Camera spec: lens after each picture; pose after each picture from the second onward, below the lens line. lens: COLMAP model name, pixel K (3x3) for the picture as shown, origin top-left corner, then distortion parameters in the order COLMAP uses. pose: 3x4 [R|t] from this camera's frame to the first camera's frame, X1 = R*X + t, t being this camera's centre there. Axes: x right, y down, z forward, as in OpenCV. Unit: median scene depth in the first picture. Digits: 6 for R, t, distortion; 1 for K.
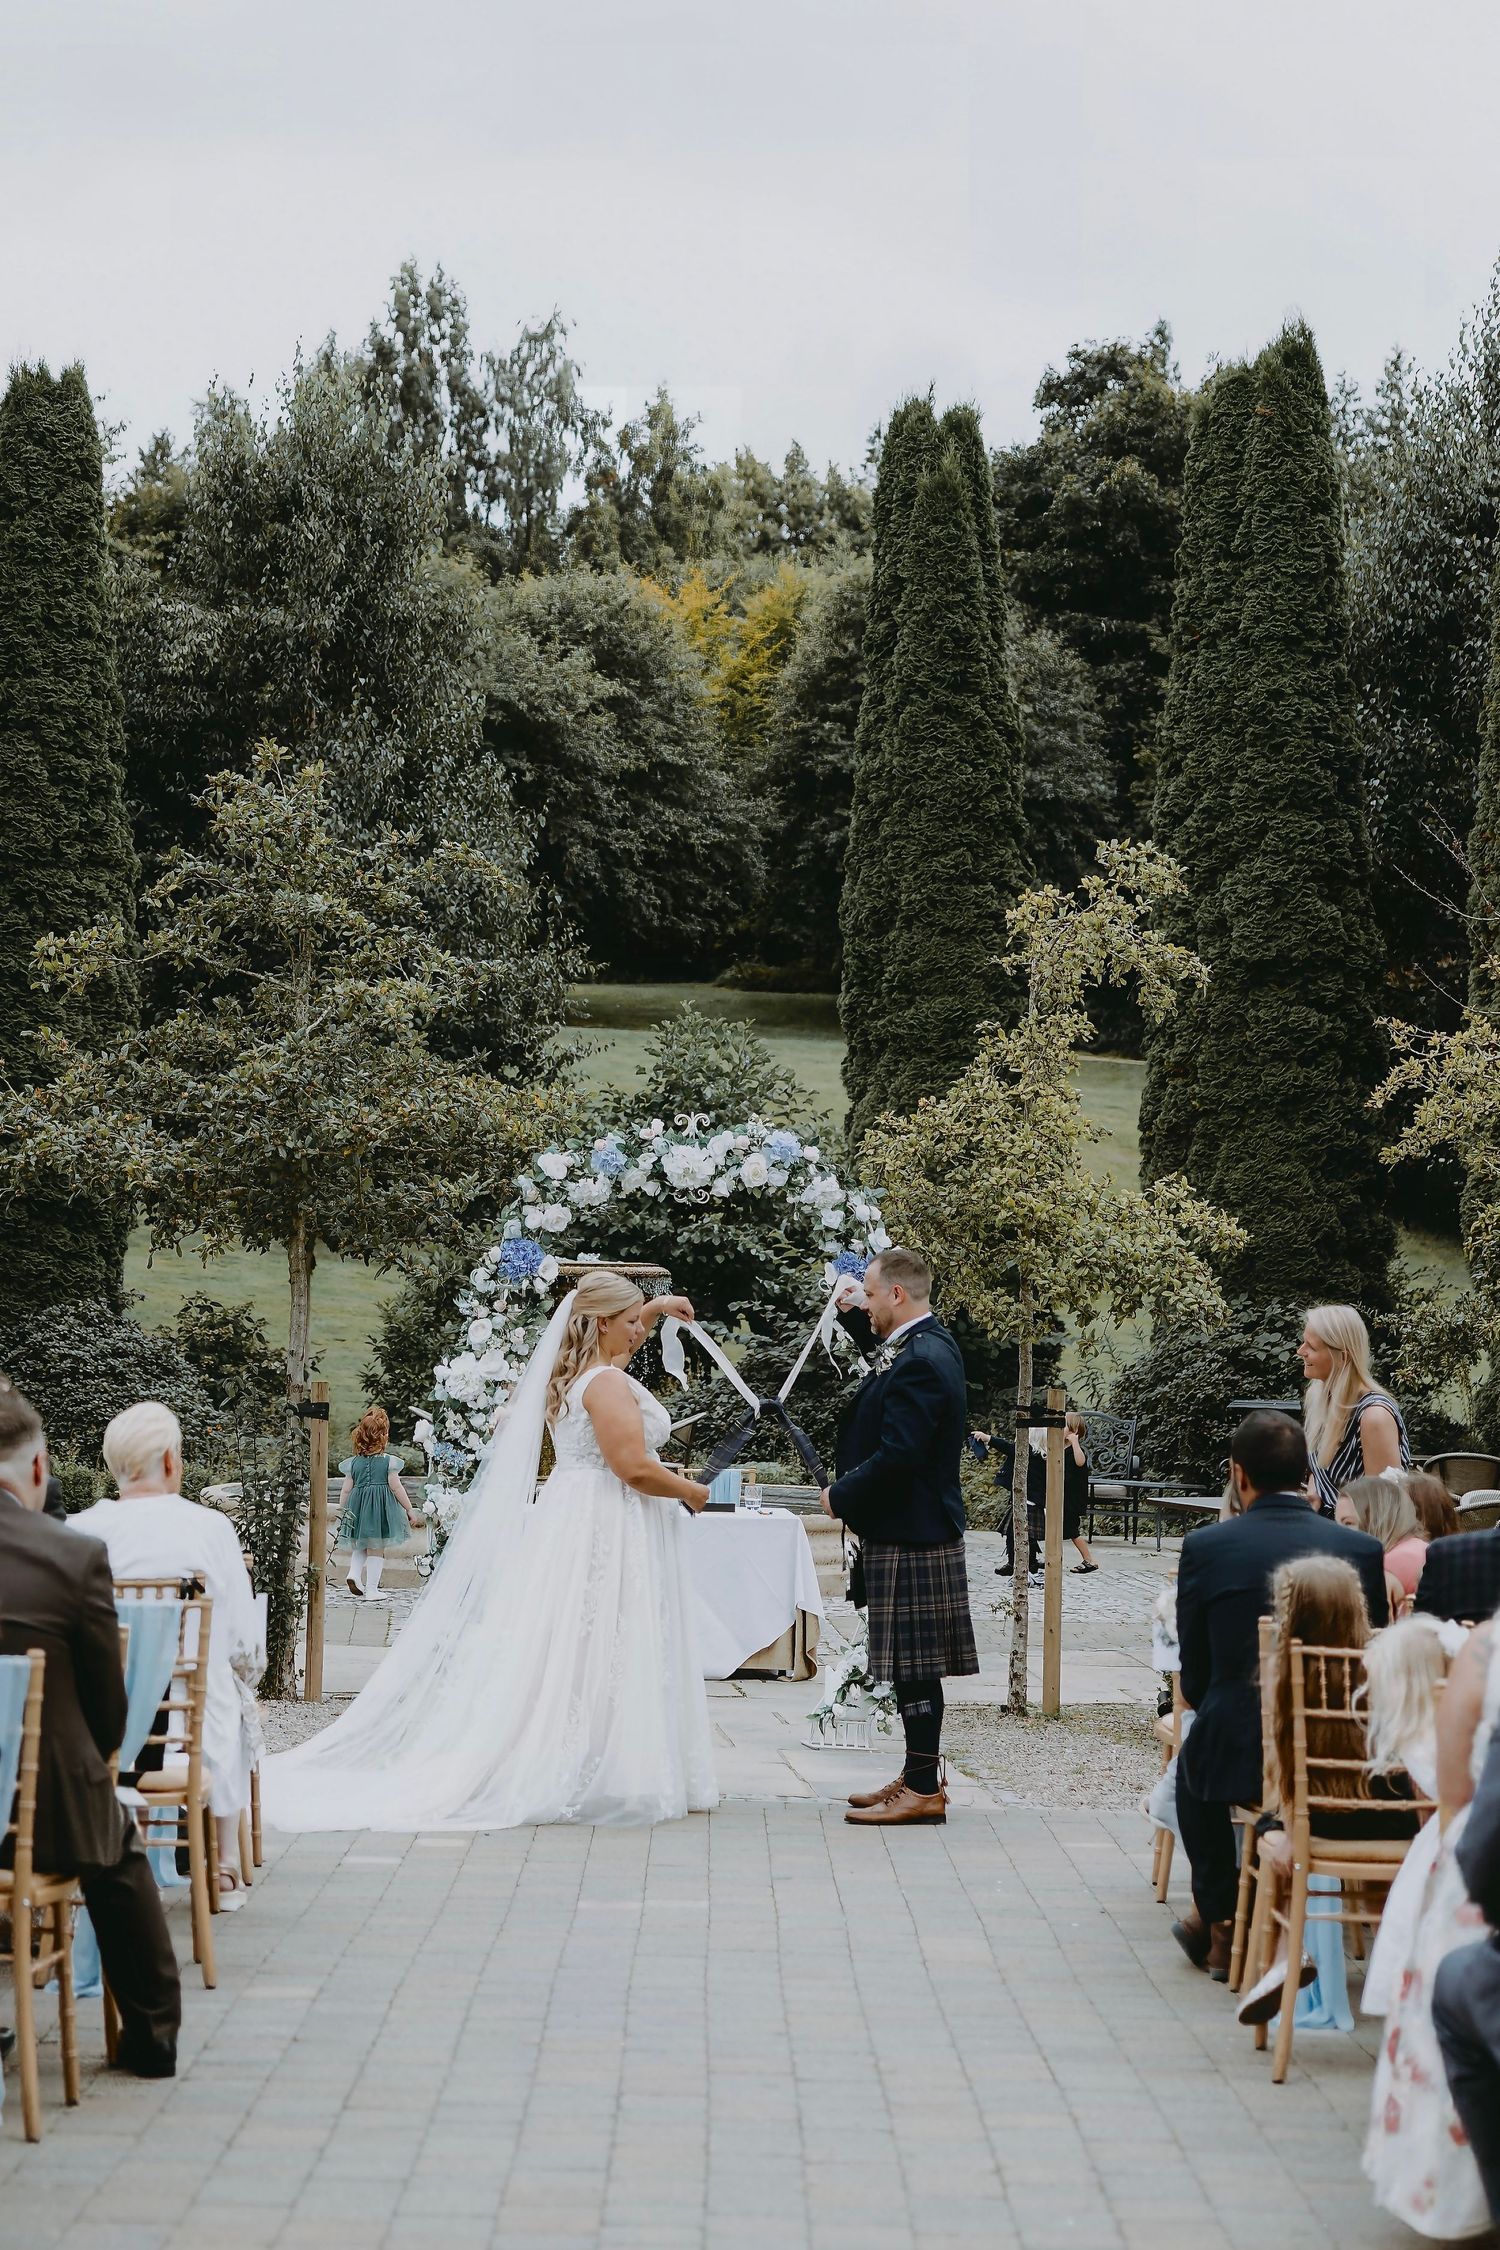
lens RADIAL K [[3459.7, 0, 753.2], [0, 3459.7, 1131.1], [0, 0, 1]] dist [0.000565, 0.000000]
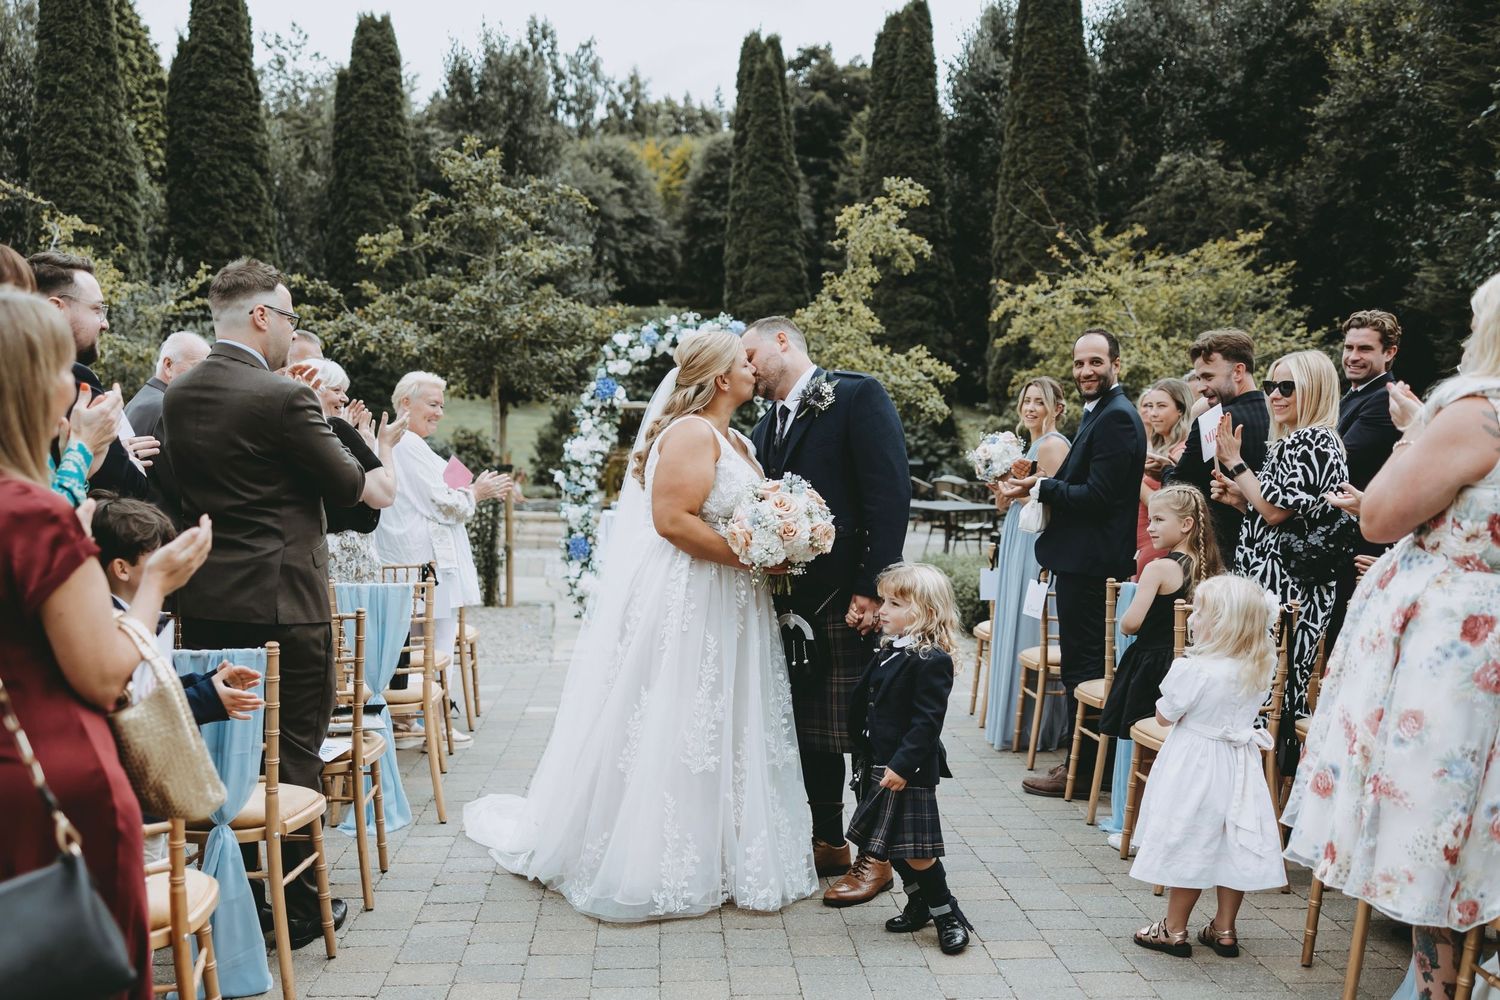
lens RADIAL K [[1248.8, 0, 665.8], [0, 1248.8, 540.4], [0, 0, 1]] dist [0.009209, -0.003058]
pose [[0.999812, -0.018682, -0.005142, -0.026686], [0.019202, 0.990796, 0.133992, 0.024046], [0.002591, -0.134066, 0.990969, 0.243253]]
